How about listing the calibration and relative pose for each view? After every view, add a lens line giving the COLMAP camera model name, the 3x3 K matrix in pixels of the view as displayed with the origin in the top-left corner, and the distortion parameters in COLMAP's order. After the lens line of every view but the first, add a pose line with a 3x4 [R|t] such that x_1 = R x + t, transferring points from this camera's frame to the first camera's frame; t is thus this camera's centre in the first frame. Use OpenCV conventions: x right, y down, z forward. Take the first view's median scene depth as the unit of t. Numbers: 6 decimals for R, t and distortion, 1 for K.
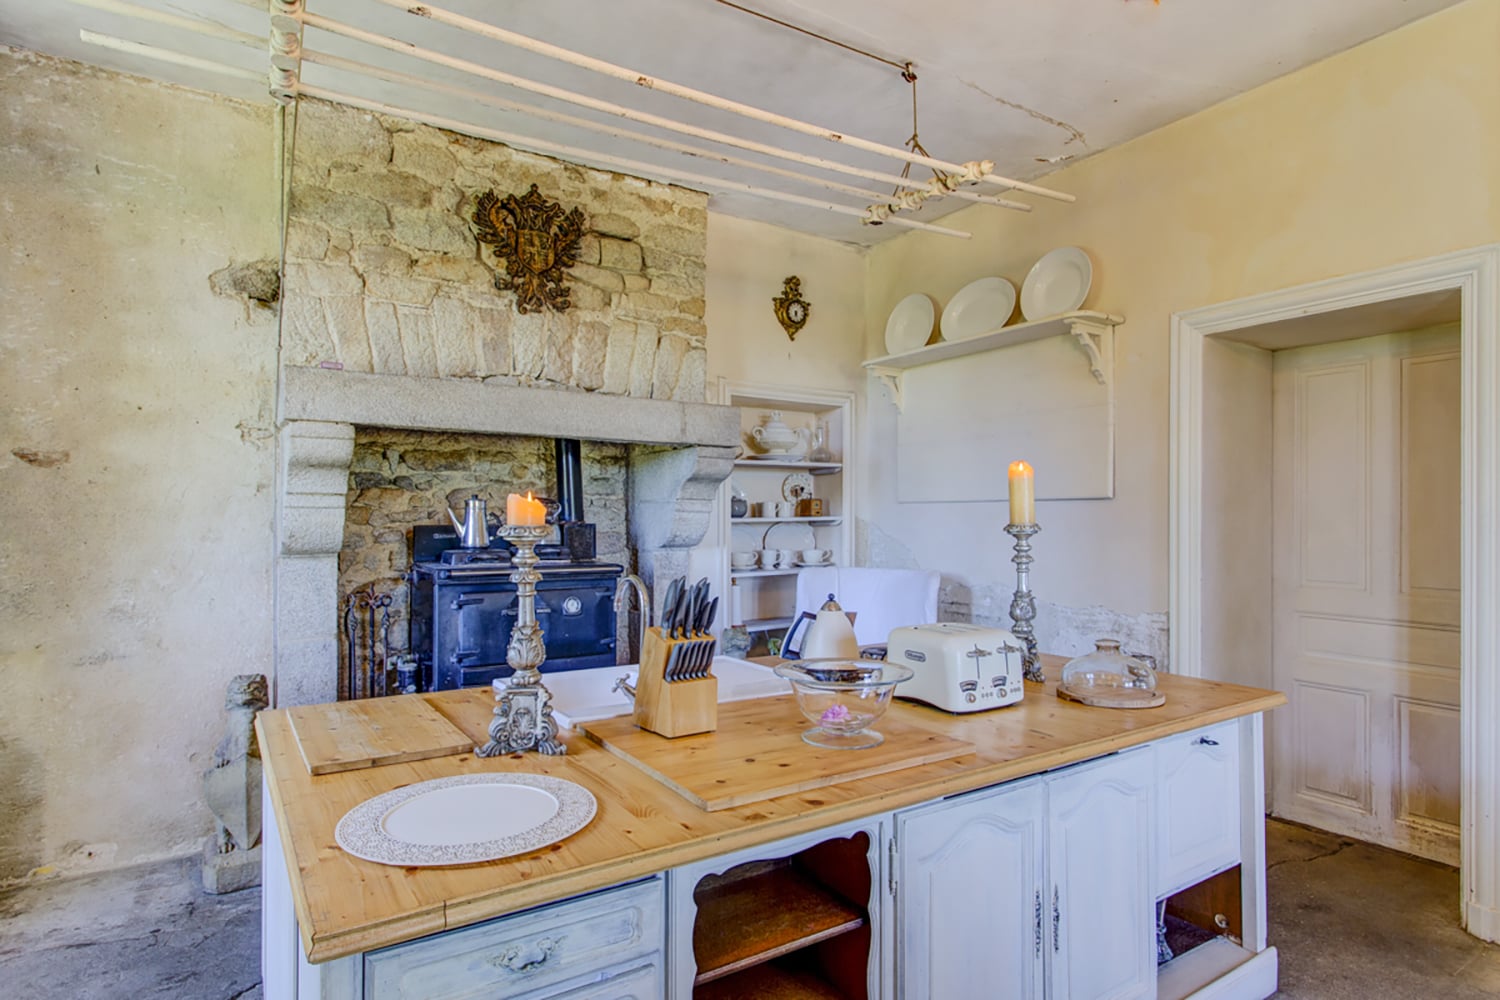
lens RADIAL K [[799.5, 0, 750.0], [0, 799.5, 507.7], [0, 0, 1]] dist [0.007206, 0.001581]
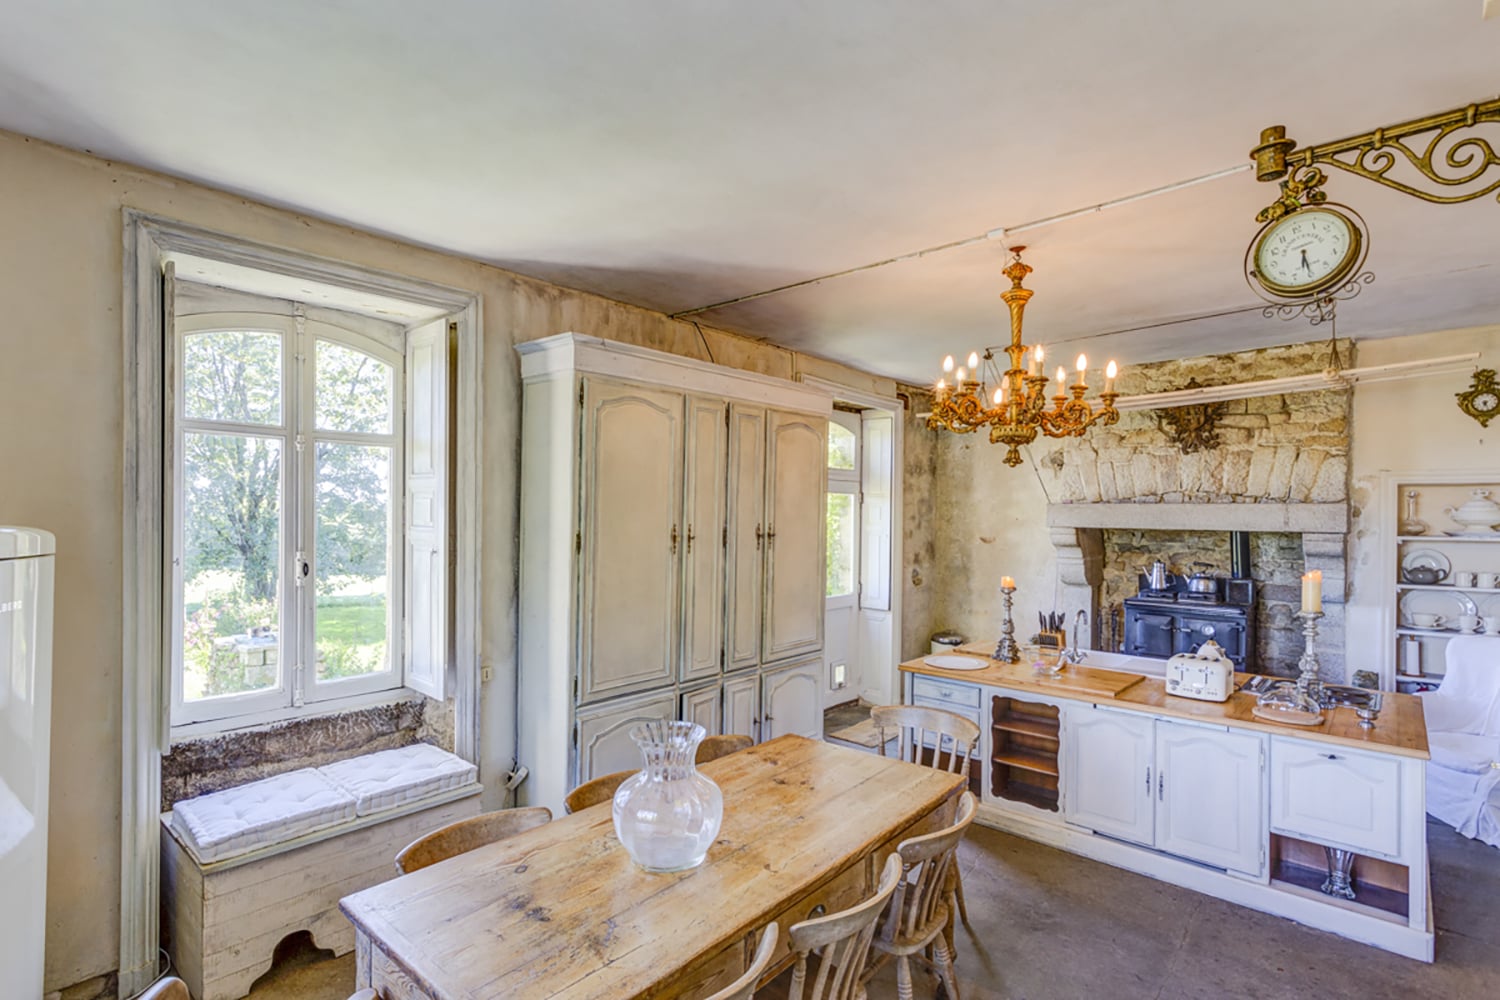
lens RADIAL K [[726.2, 0, 750.7], [0, 726.2, 509.6], [0, 0, 1]] dist [0.001325, 0.000125]
pose [[0.258829, -0.007141, -0.965897, 0.949143], [-0.000657, 0.999971, -0.007569, -0.110447], [0.965923, 0.002594, 0.258816, -0.290013]]
